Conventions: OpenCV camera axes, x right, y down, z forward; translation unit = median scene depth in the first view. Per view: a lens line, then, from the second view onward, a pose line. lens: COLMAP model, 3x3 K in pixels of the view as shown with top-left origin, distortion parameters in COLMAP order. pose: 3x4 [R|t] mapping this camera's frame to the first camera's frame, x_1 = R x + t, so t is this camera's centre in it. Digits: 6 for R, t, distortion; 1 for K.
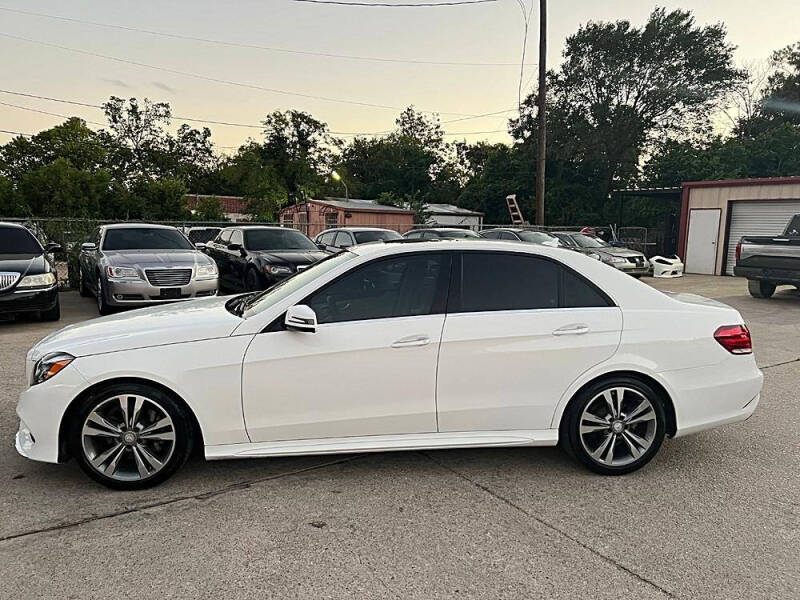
lens RADIAL K [[633.3, 0, 400.0], [0, 633.3, 300.0], [0, 0, 1]] dist [0.064441, -0.089191]
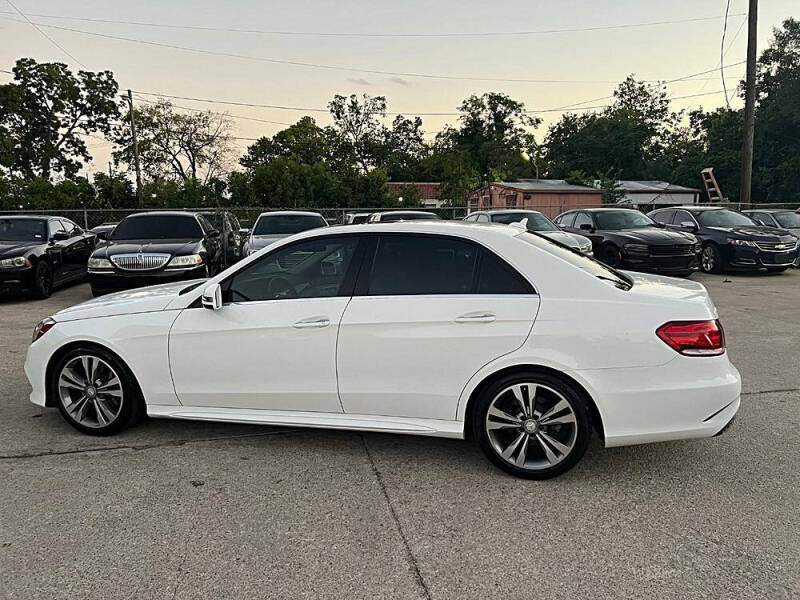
lens RADIAL K [[631.2, 0, 392.2], [0, 631.2, 302.8], [0, 0, 1]] dist [0.060781, -0.082419]
pose [[0.929888, 0.033093, -0.366351, 0.079778], [-0.021998, 0.999165, 0.034420, -0.000629], [0.367184, -0.023948, 0.929840, 0.015417]]
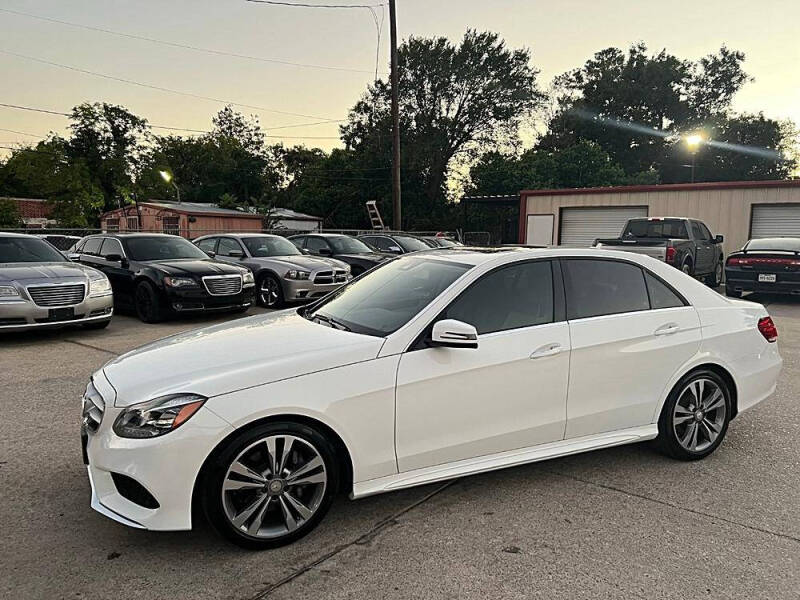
lens RADIAL K [[631.8, 0, 415.3], [0, 631.8, 296.1], [0, 0, 1]] dist [0.065028, -0.092016]
pose [[0.943856, -0.041602, 0.327726, -0.077302], [0.045630, 0.998948, -0.004608, -0.003748], [-0.327190, 0.019304, 0.944762, 0.020153]]
